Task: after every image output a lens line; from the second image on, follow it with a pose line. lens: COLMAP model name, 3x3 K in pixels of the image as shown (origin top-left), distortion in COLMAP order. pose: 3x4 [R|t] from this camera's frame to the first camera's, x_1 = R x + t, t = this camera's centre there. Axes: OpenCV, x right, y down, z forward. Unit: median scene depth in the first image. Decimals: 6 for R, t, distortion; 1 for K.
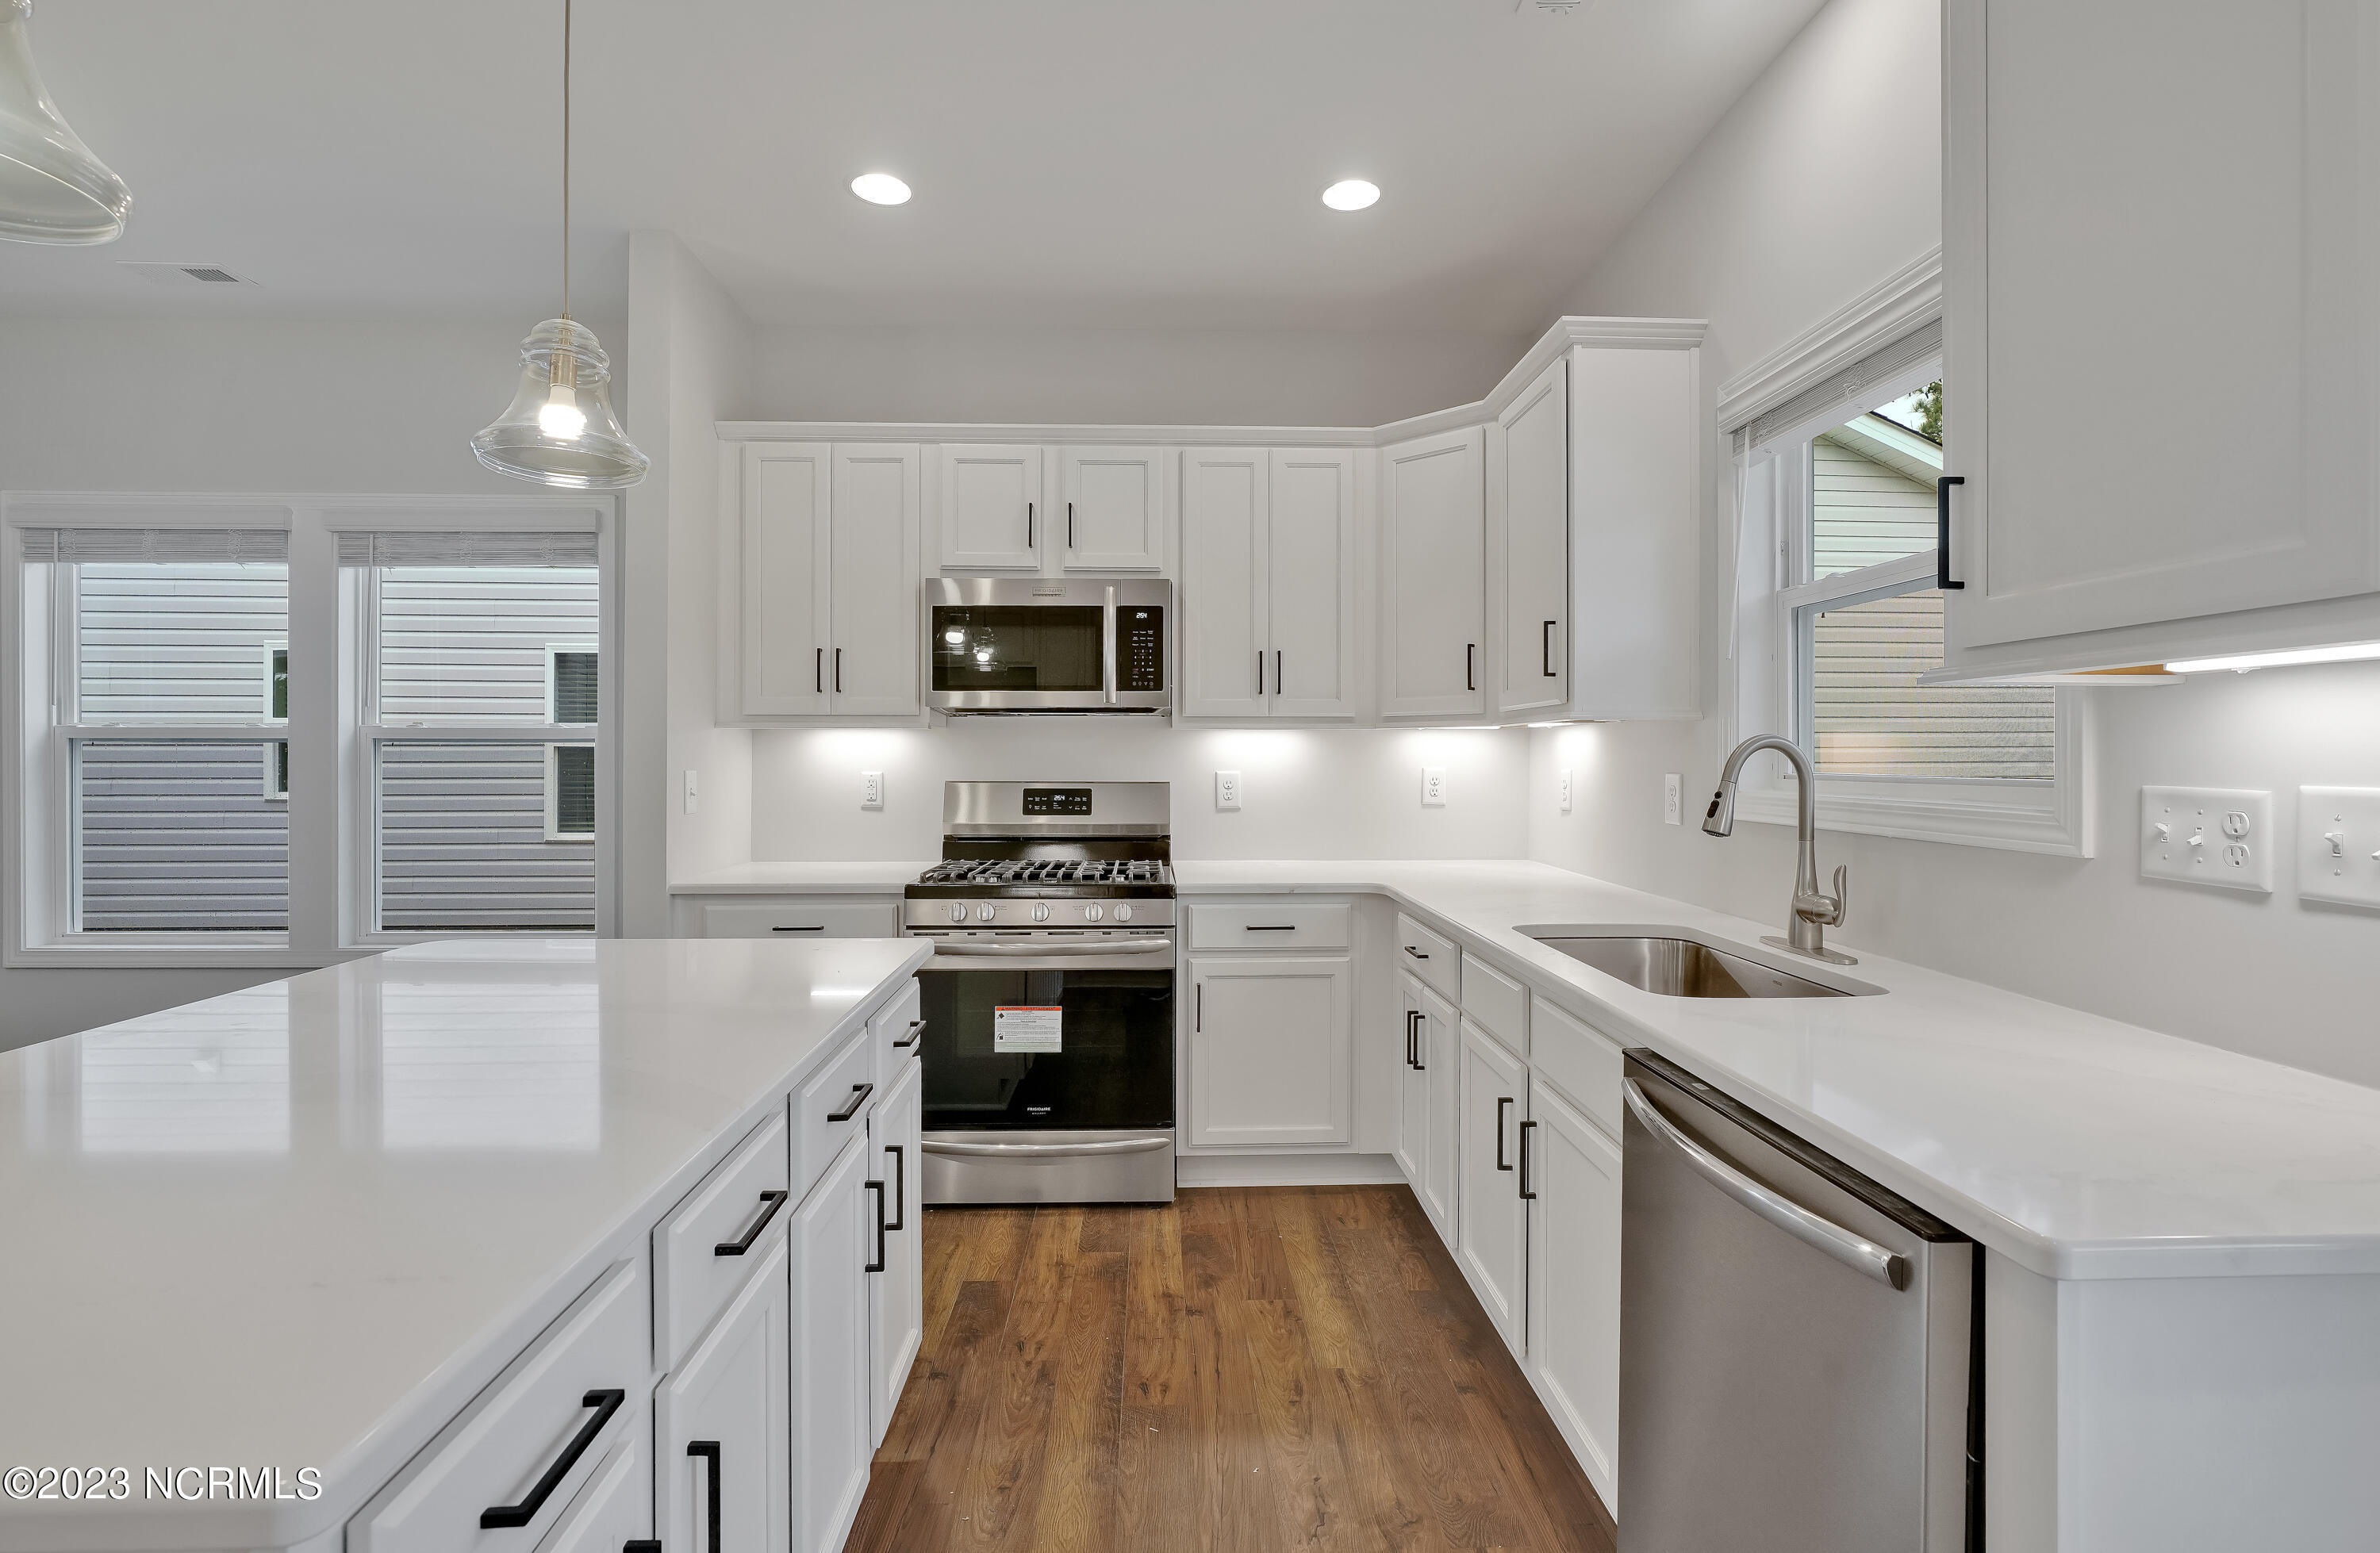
lens RADIAL K [[1103.3, 0, 1188.7], [0, 1103.3, 753.4], [0, 0, 1]] dist [-0.013600, 0.000404]
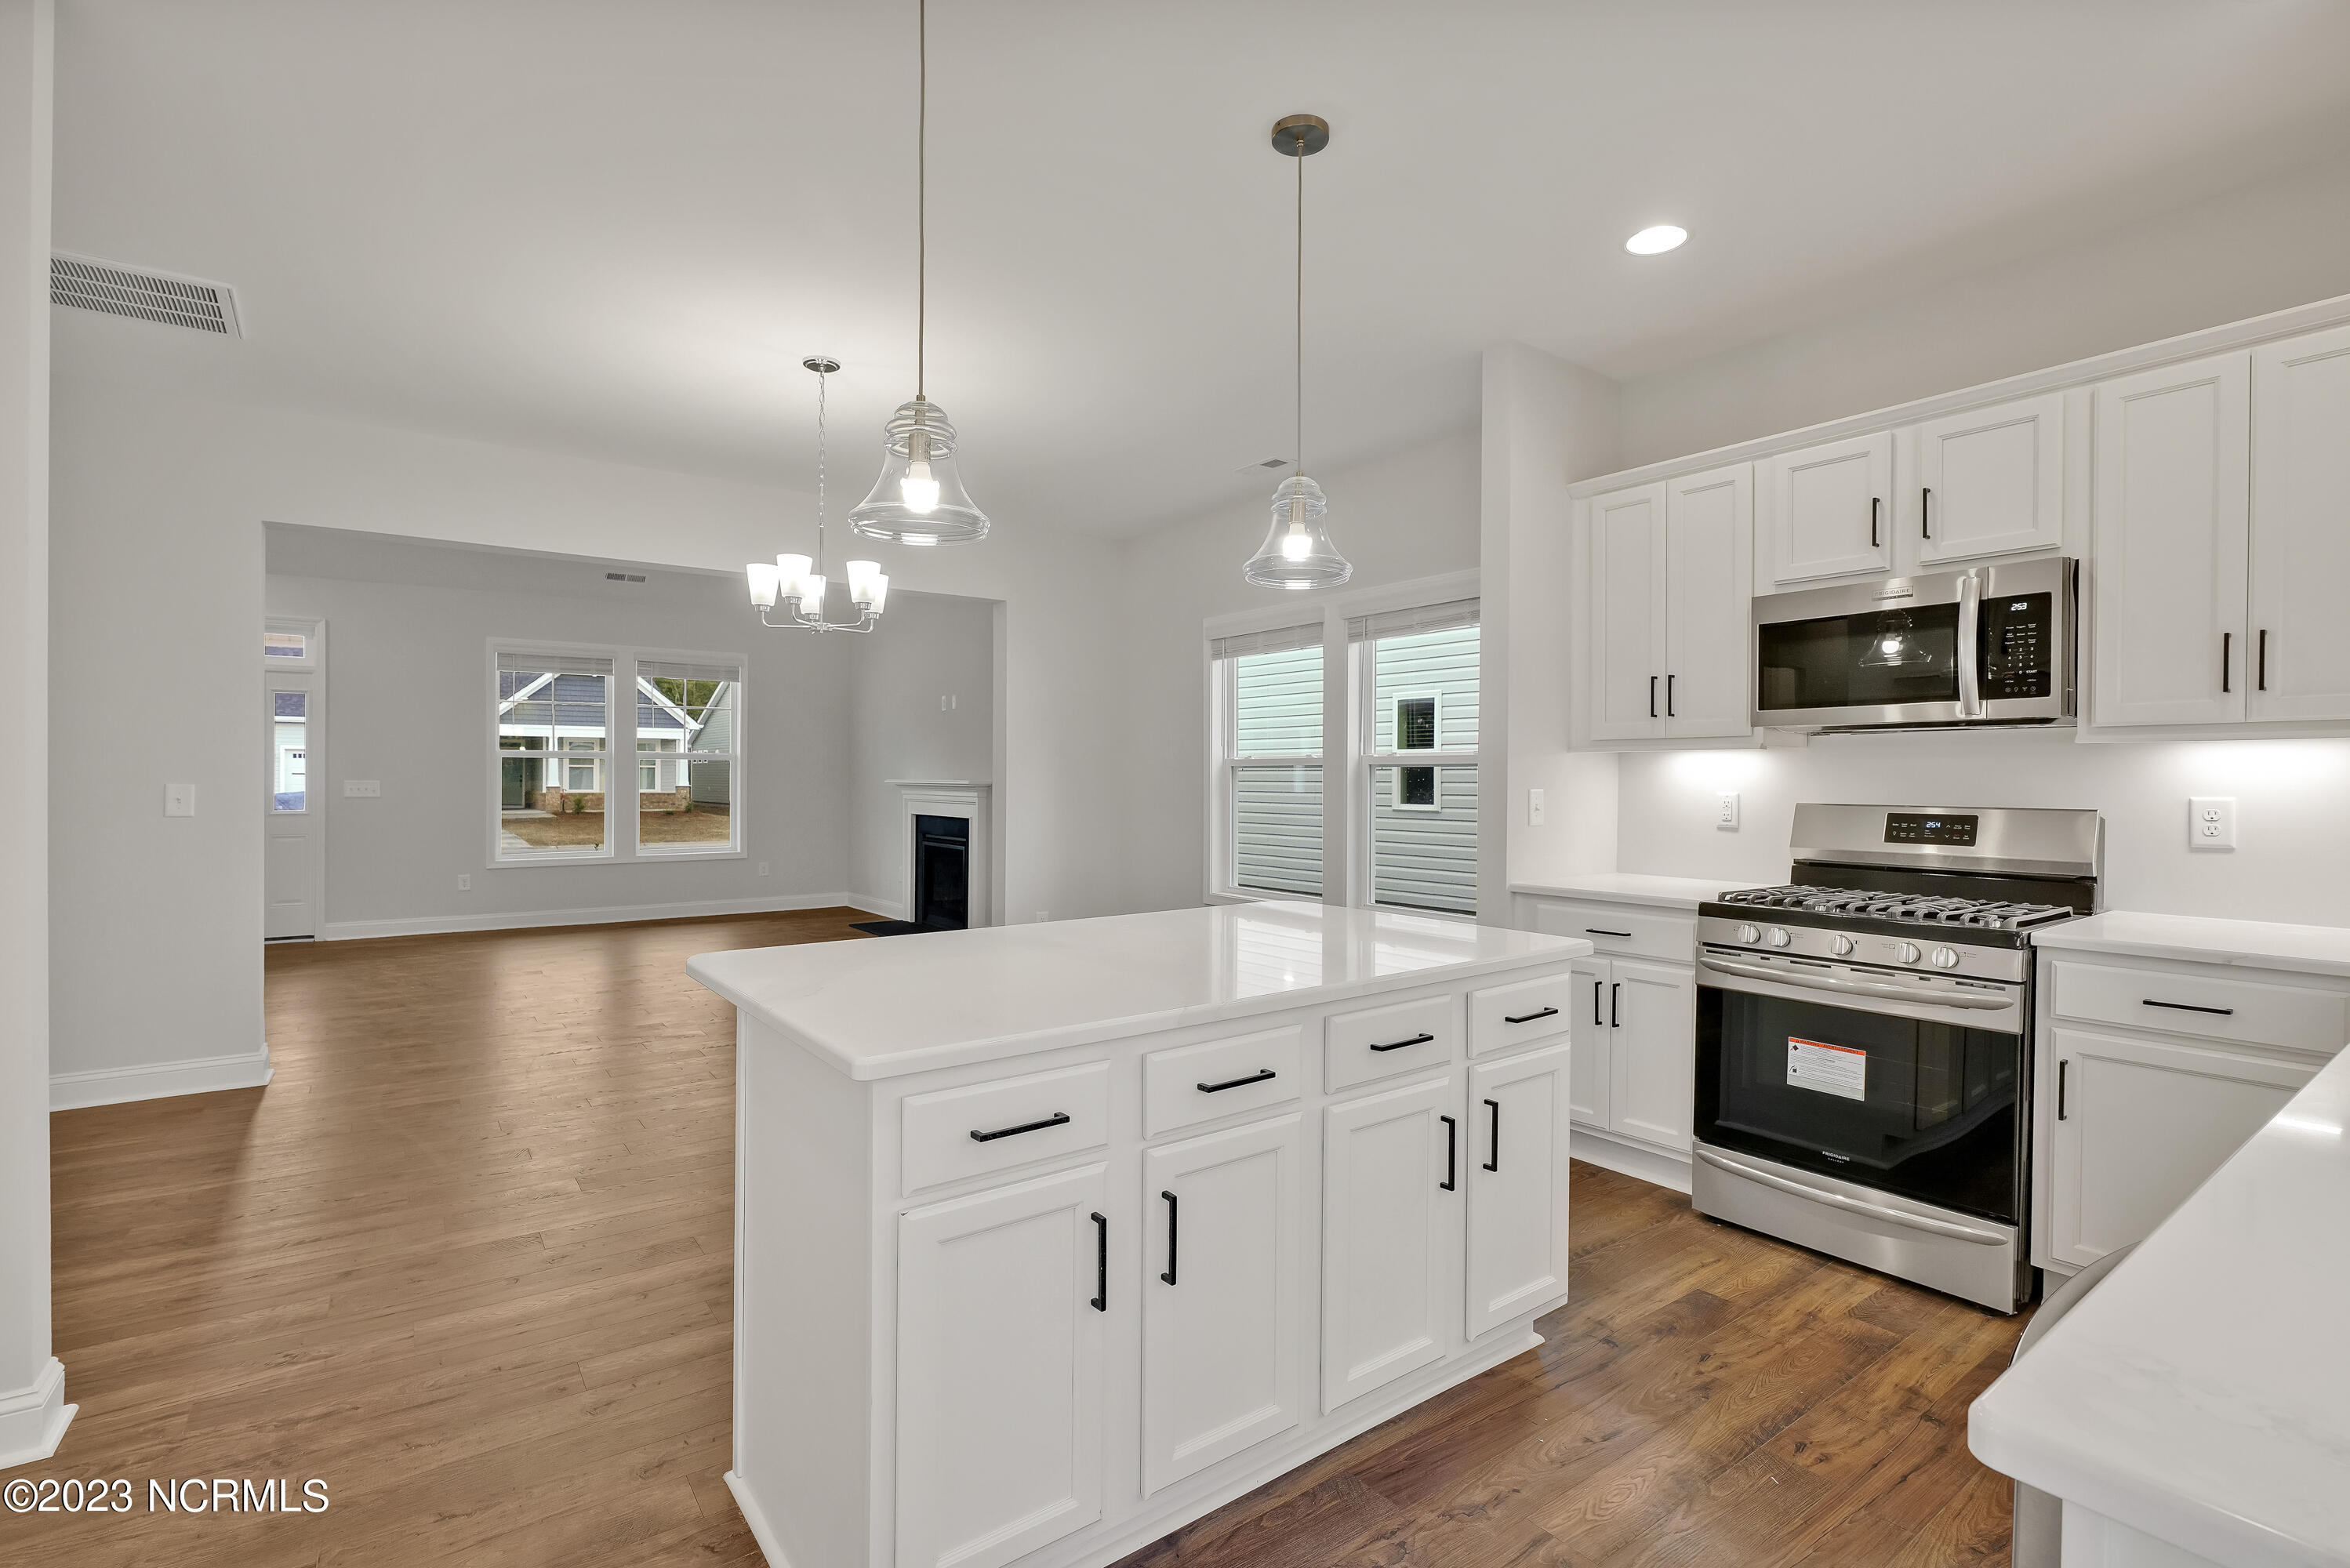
lens RADIAL K [[1107.4, 0, 1208.9], [0, 1107.4, 783.4], [0, 0, 1]] dist [0.001845, 0.000400]
pose [[0.575322, 0.004153, -0.817917, 0.303051], [0.003918, 0.999962, 0.007833, -0.001786], [0.817918, -0.007711, 0.575284, 0.026795]]
